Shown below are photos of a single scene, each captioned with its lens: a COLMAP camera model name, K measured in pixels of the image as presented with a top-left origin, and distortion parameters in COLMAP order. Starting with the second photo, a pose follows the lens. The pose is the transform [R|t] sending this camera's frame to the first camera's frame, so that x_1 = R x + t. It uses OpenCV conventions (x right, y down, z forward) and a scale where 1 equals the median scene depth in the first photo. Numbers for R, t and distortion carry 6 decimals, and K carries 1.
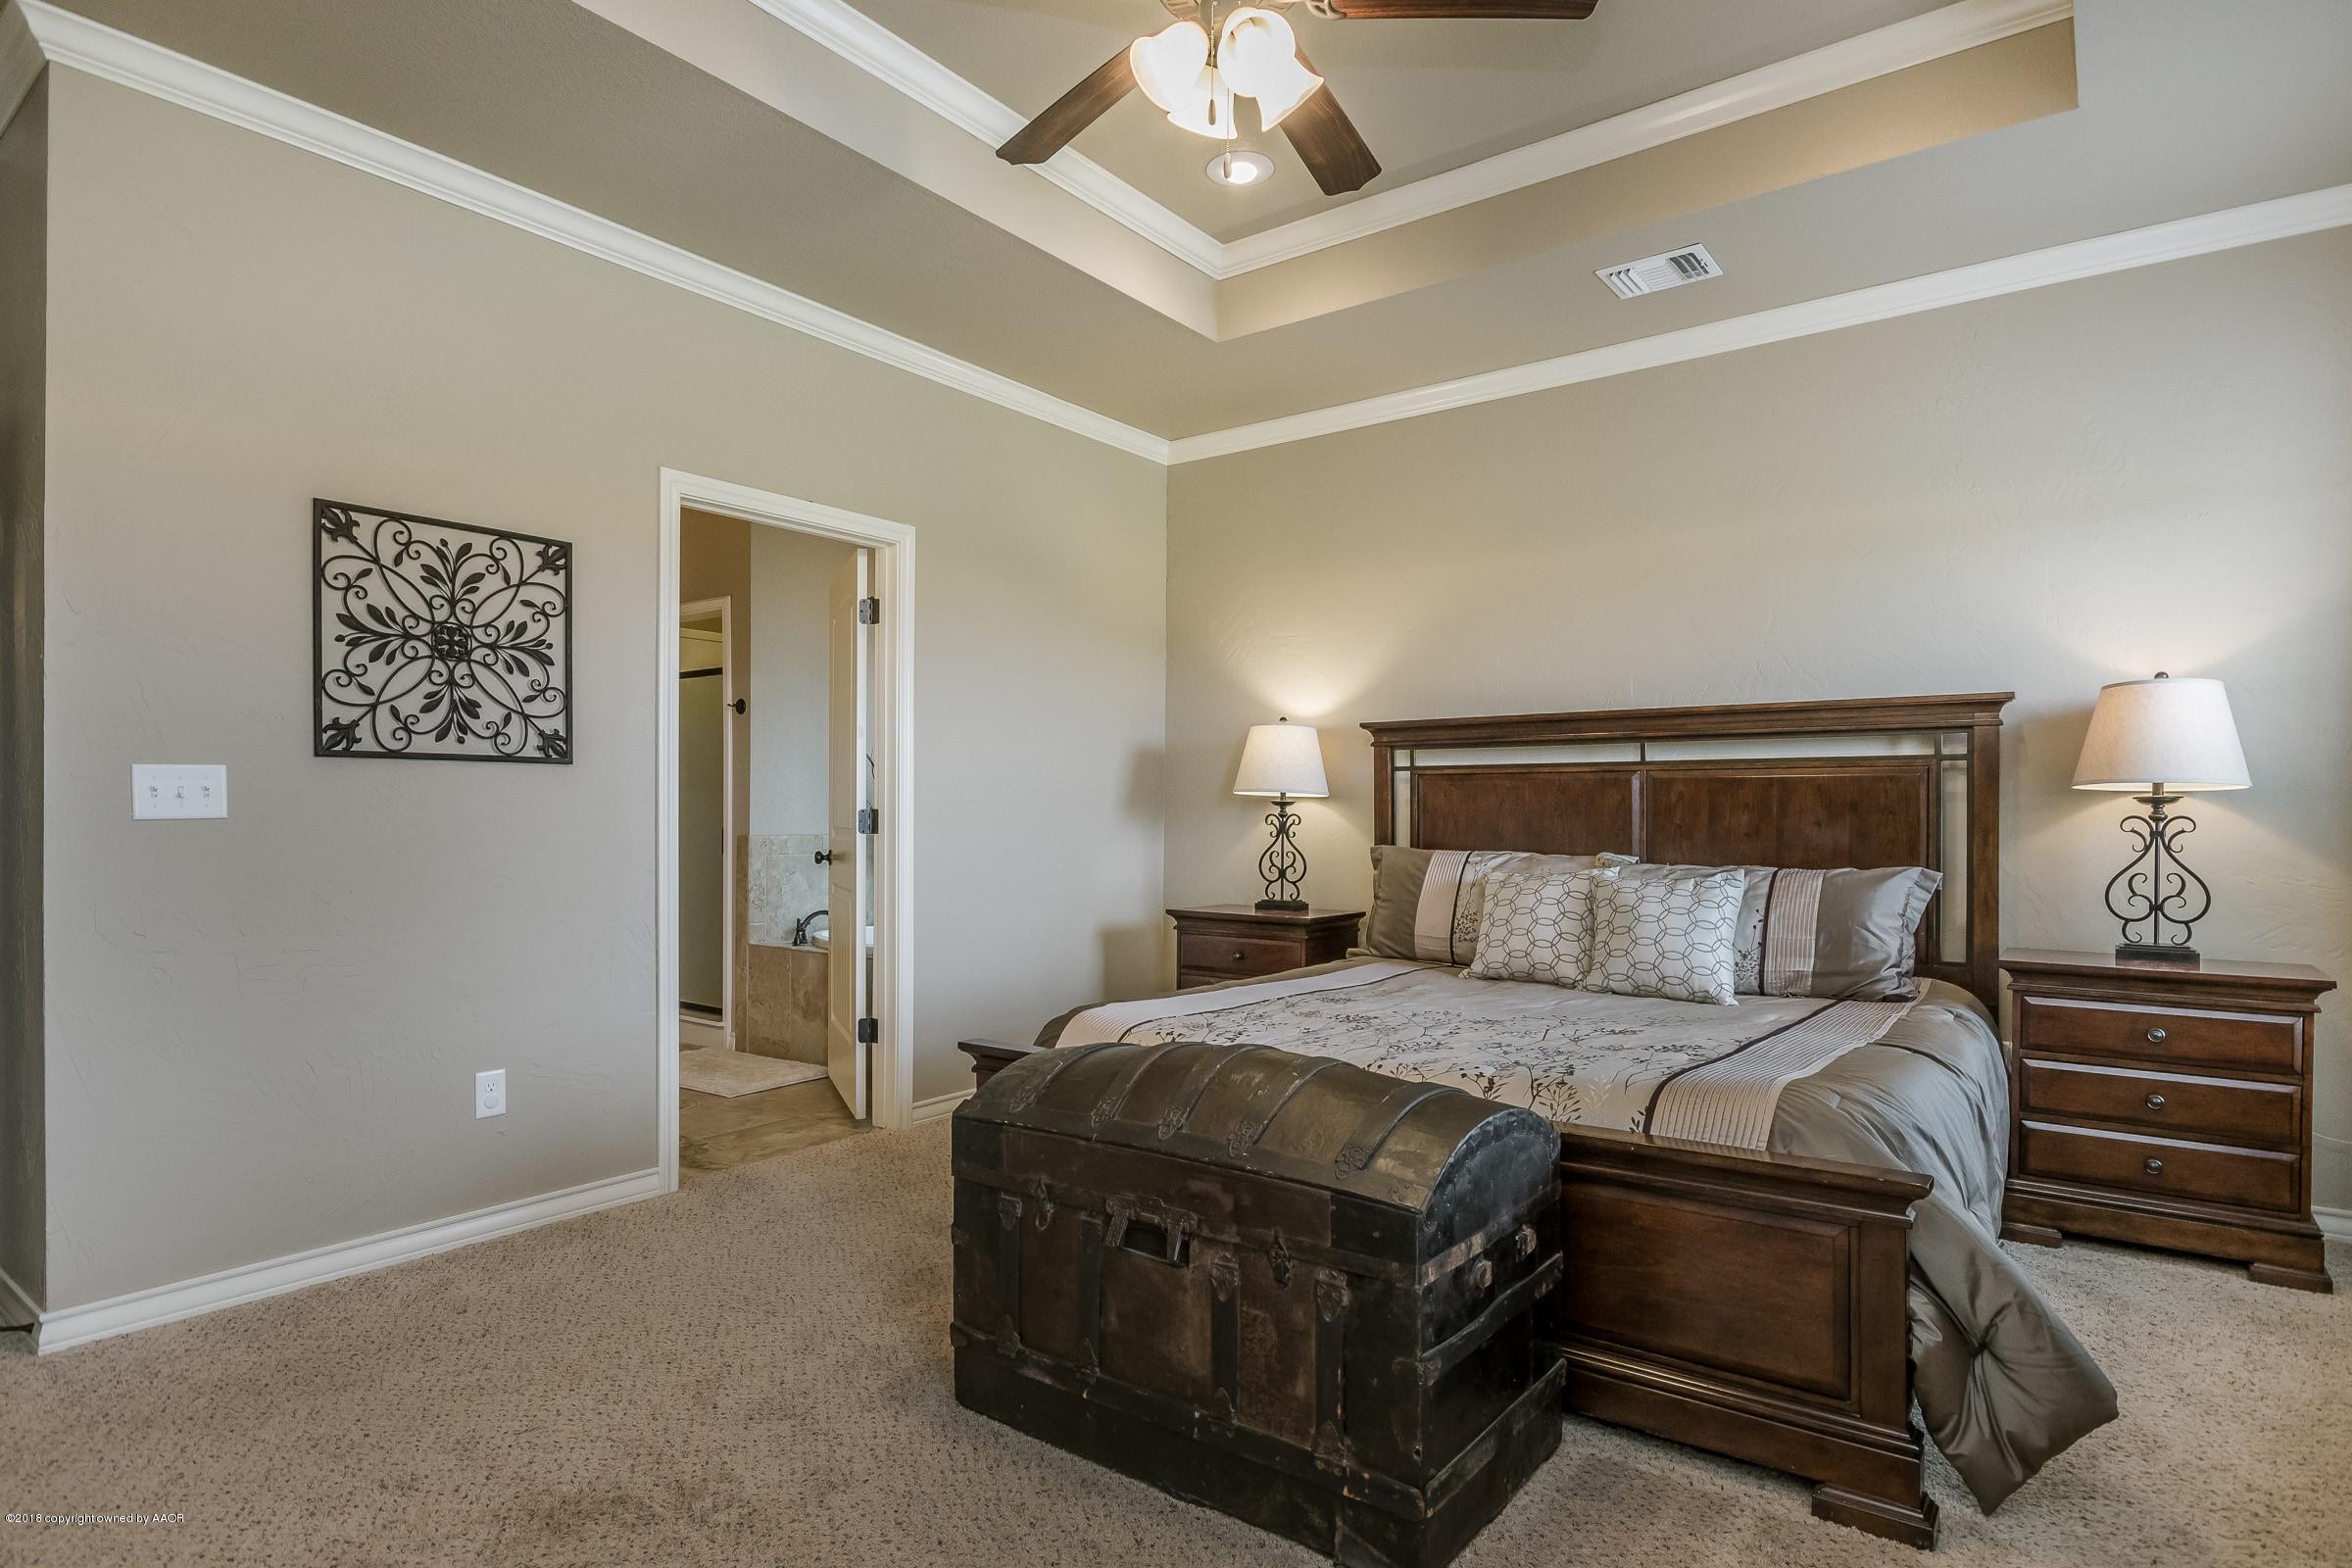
lens RADIAL K [[1238.6, 0, 1185.1], [0, 1238.6, 784.5], [0, 0, 1]] dist [-0.000968, -0.001287]
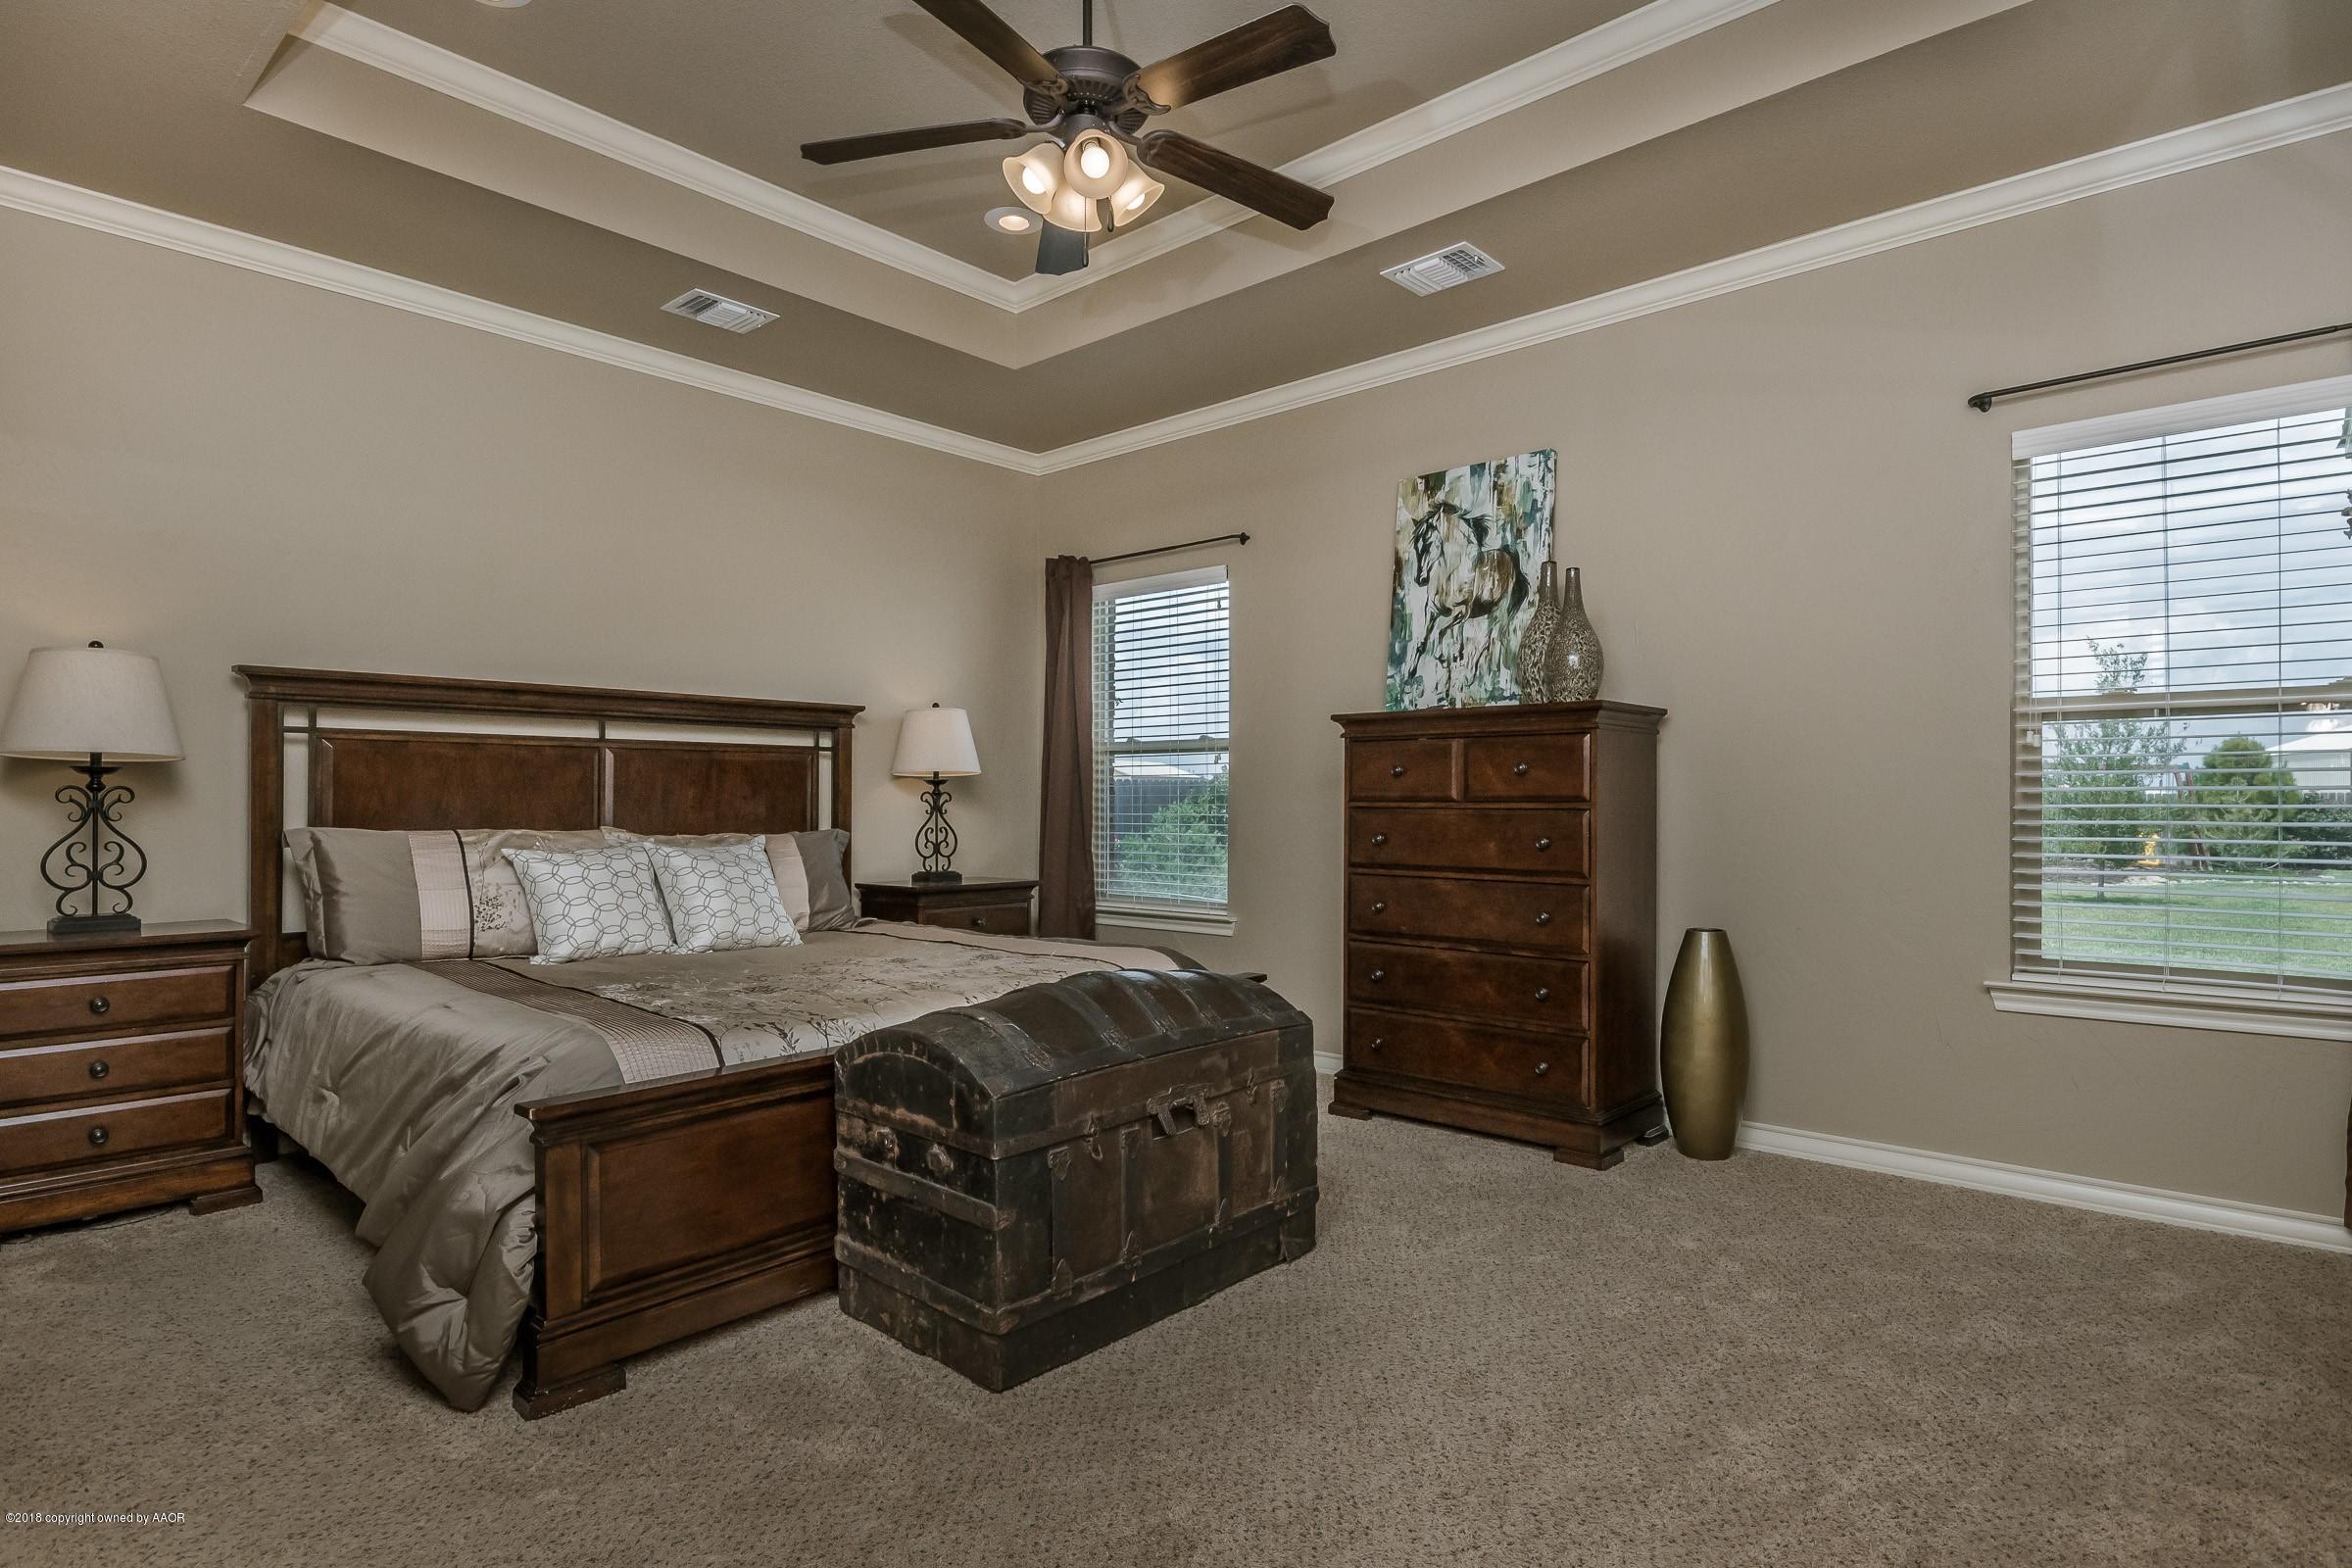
lens RADIAL K [[1238.6, 0, 1185.1], [0, 1238.6, 784.5], [0, 0, 1]] dist [-0.000968, -0.001287]
pose [[0.092677, 0.003395, 0.995690, -0.623928], [-0.031935, 0.999490, -0.000436, 0.004412], [-0.995184, -0.031757, 0.092738, 0.411643]]
